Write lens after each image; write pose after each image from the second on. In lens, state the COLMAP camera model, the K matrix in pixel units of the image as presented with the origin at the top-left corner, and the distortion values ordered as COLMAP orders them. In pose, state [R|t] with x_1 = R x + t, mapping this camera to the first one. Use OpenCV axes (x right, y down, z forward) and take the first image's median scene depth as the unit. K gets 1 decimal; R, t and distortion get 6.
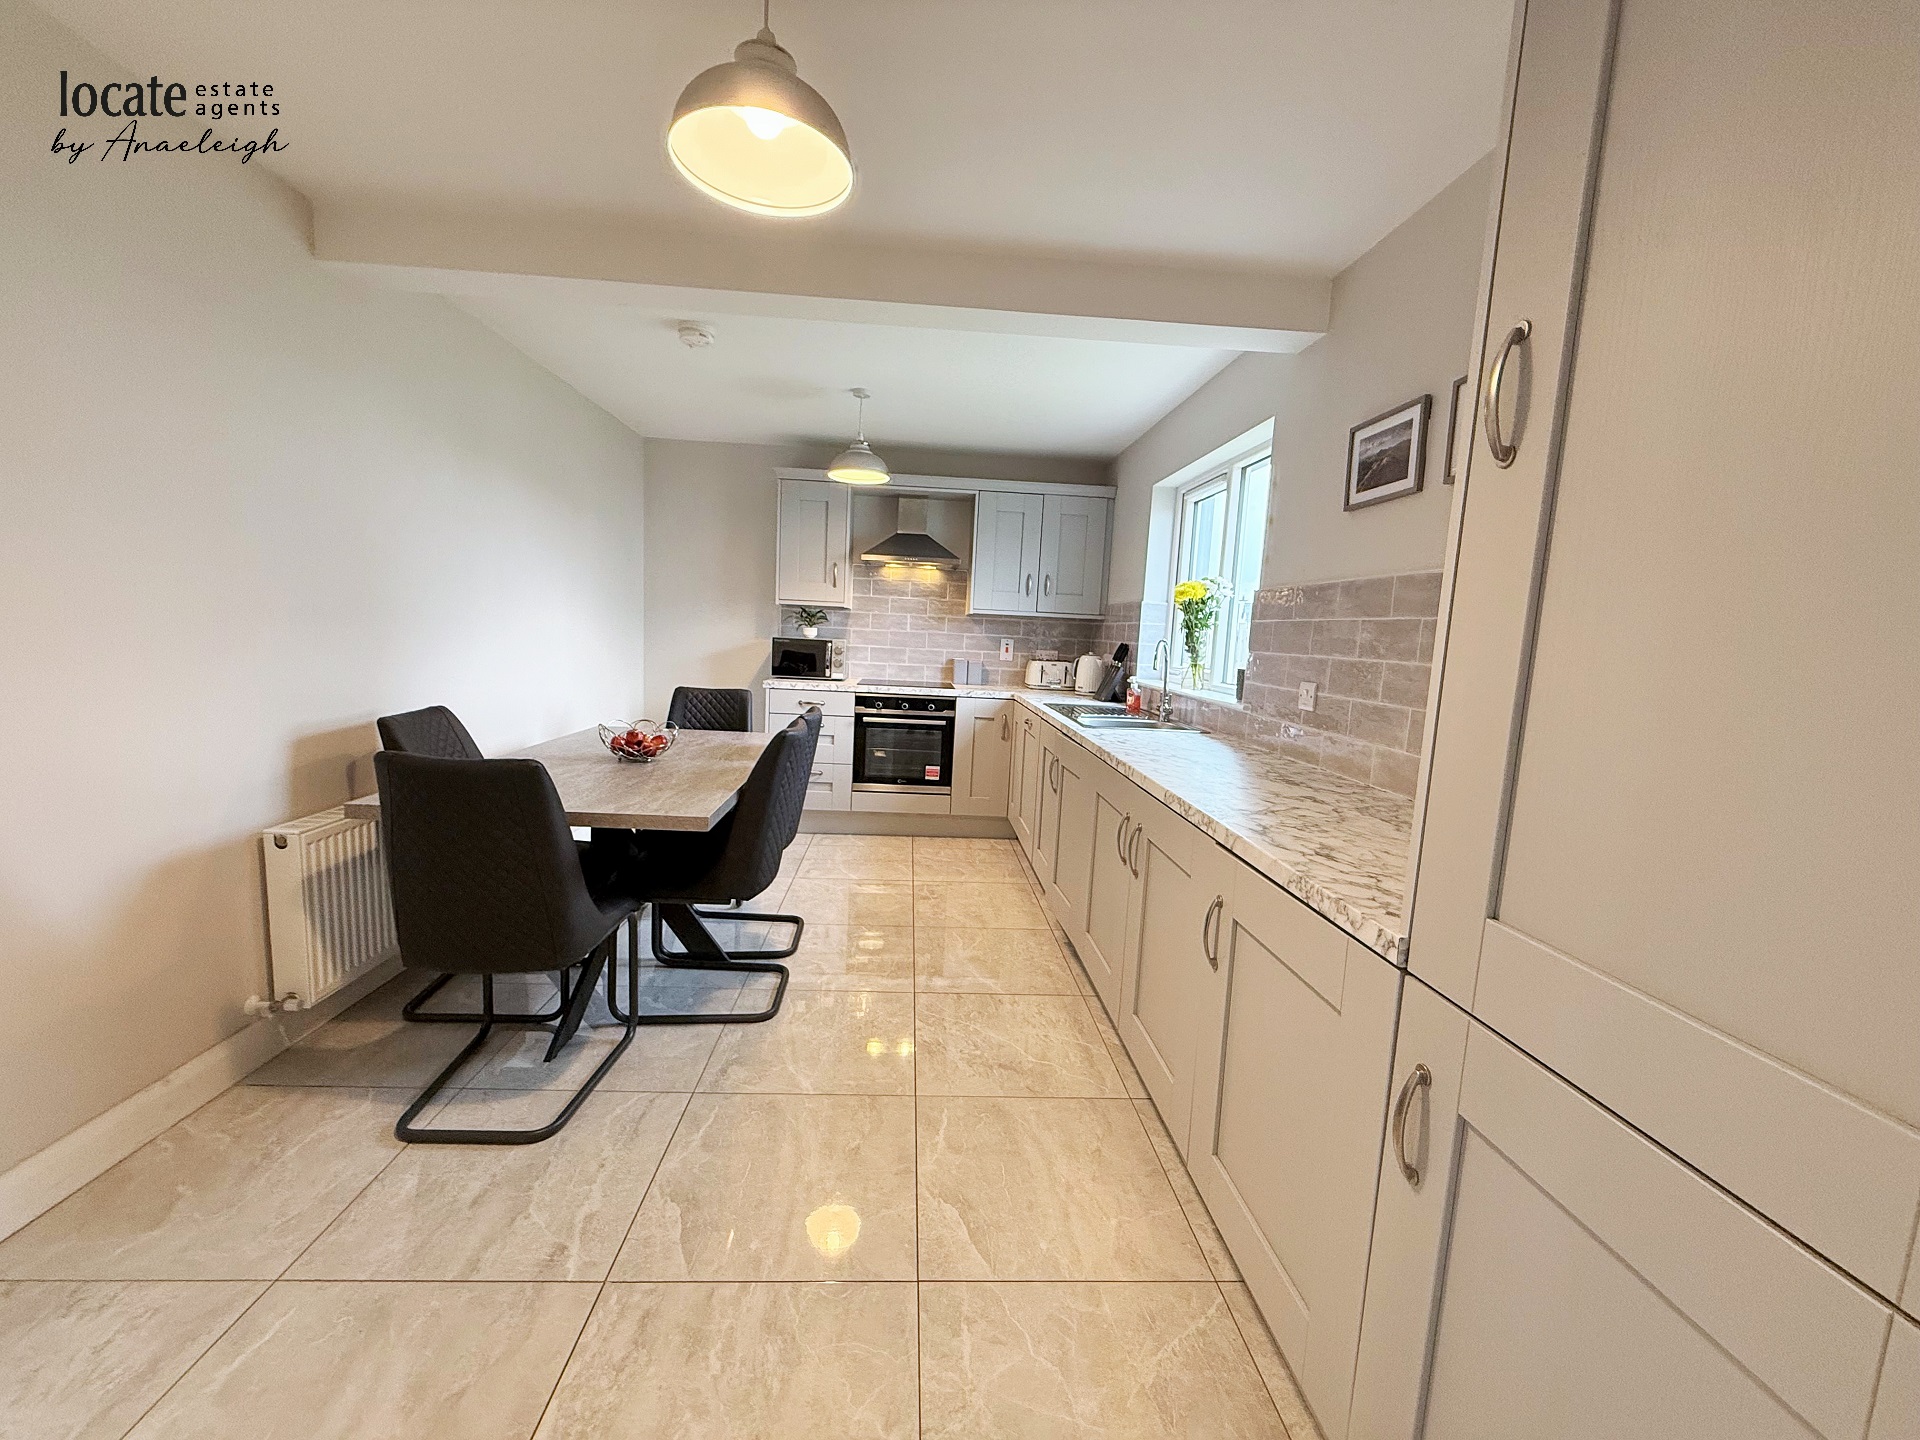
lens RADIAL K [[763.8, 0, 948.4], [0, 763.8, 720.0], [0, 0, 1]] dist [0.000570, 0.000063]
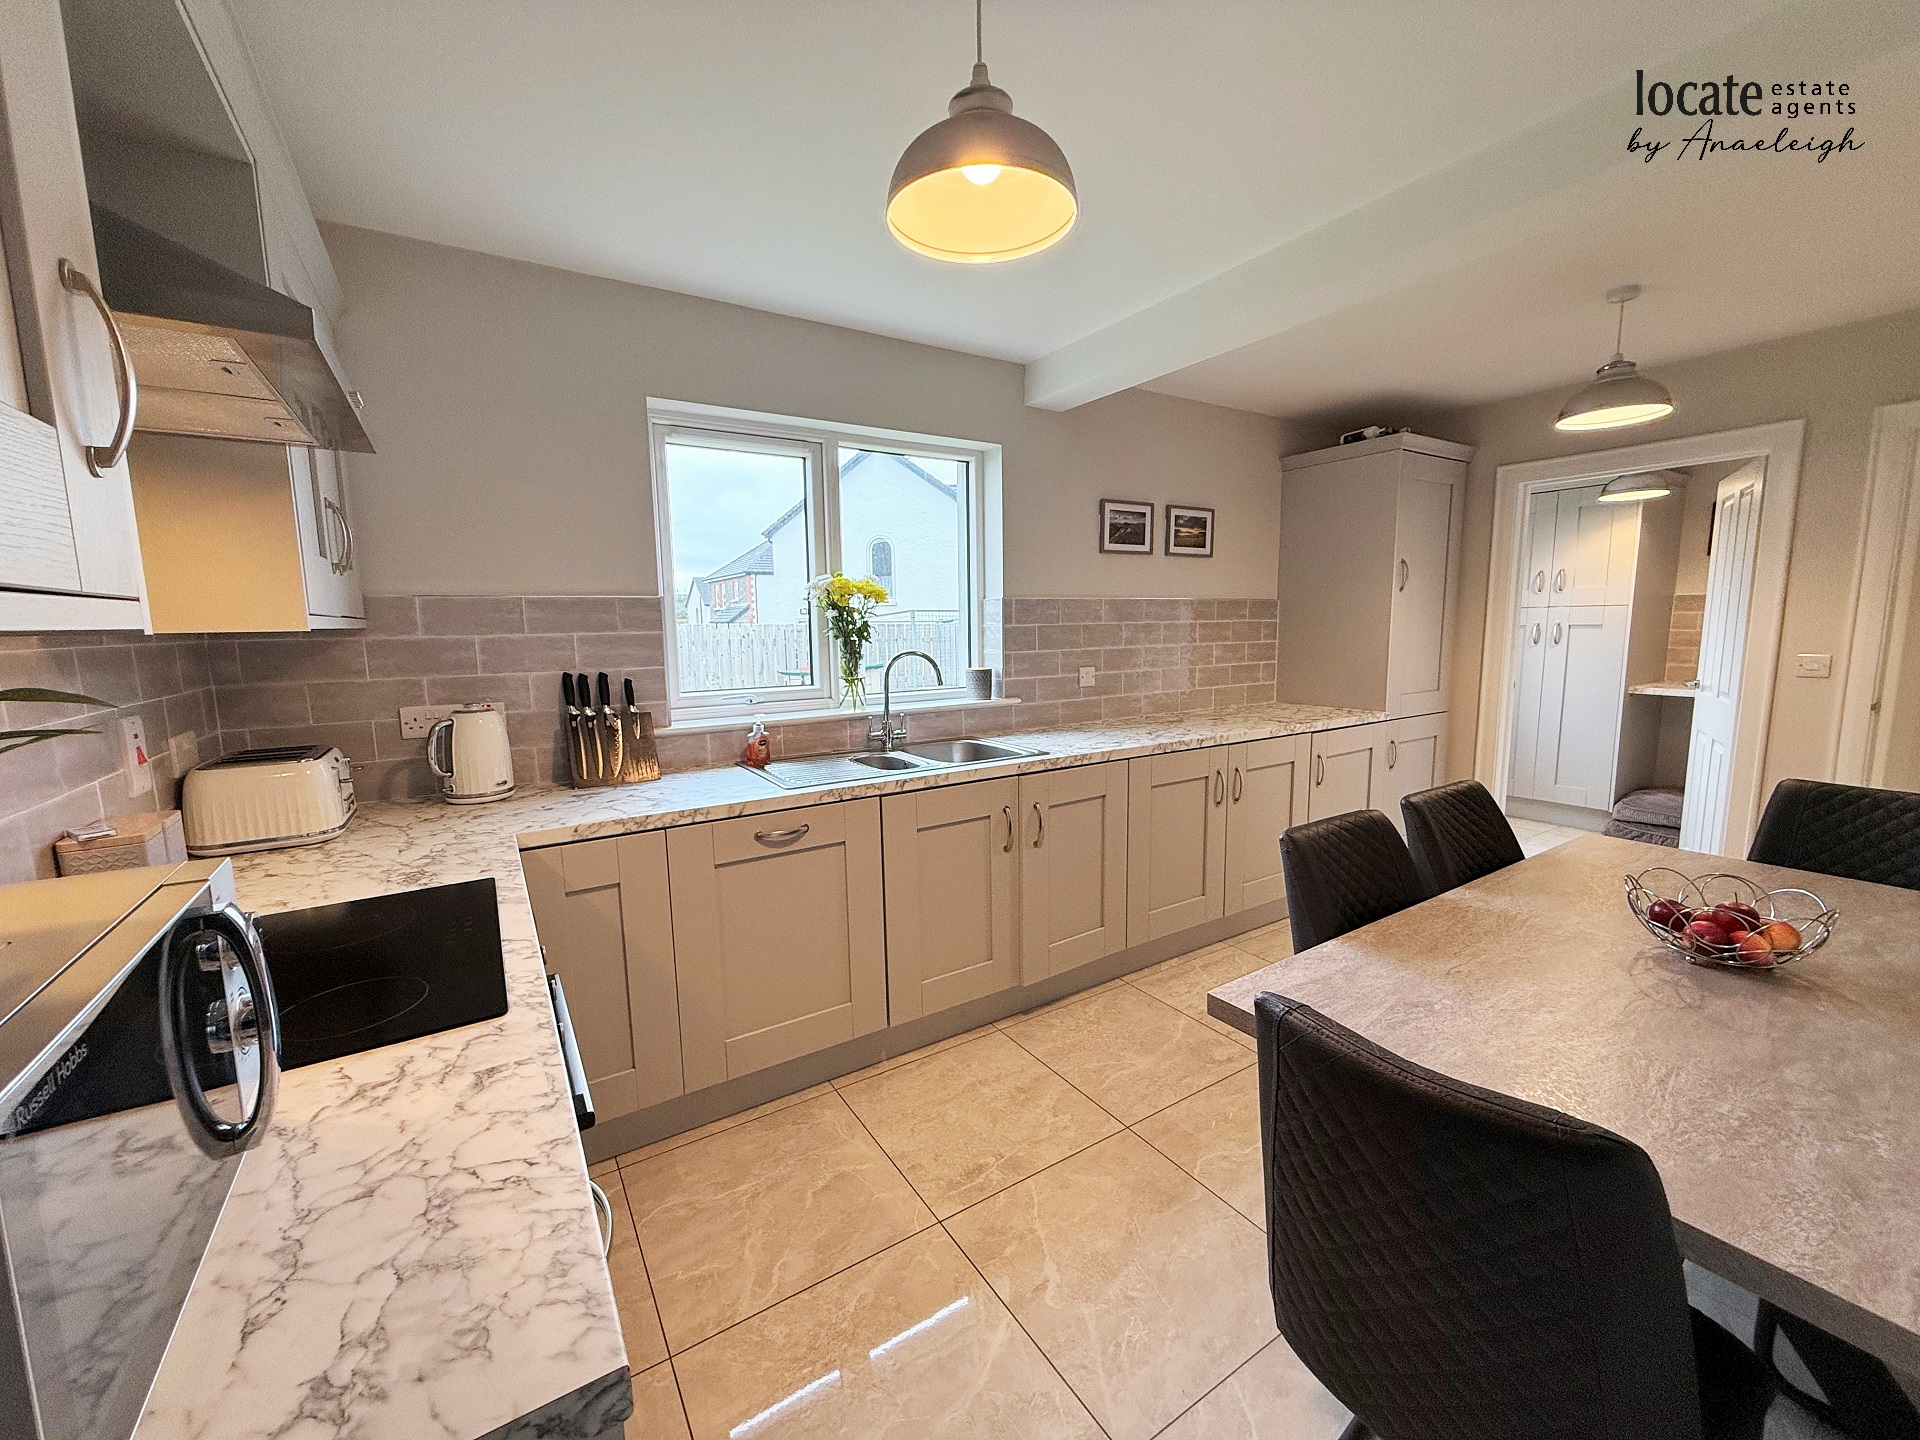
lens RADIAL K [[763.8, 0, 957.5], [0, 763.8, 716.4], [0, 0, 1]] dist [0.000570, 0.000063]
pose [[-0.490555, -0.154144, 0.857669, -0.716586], [0.092213, 0.969522, 0.226989, -0.336455], [-0.866518, 0.190439, -0.461390, 2.062896]]
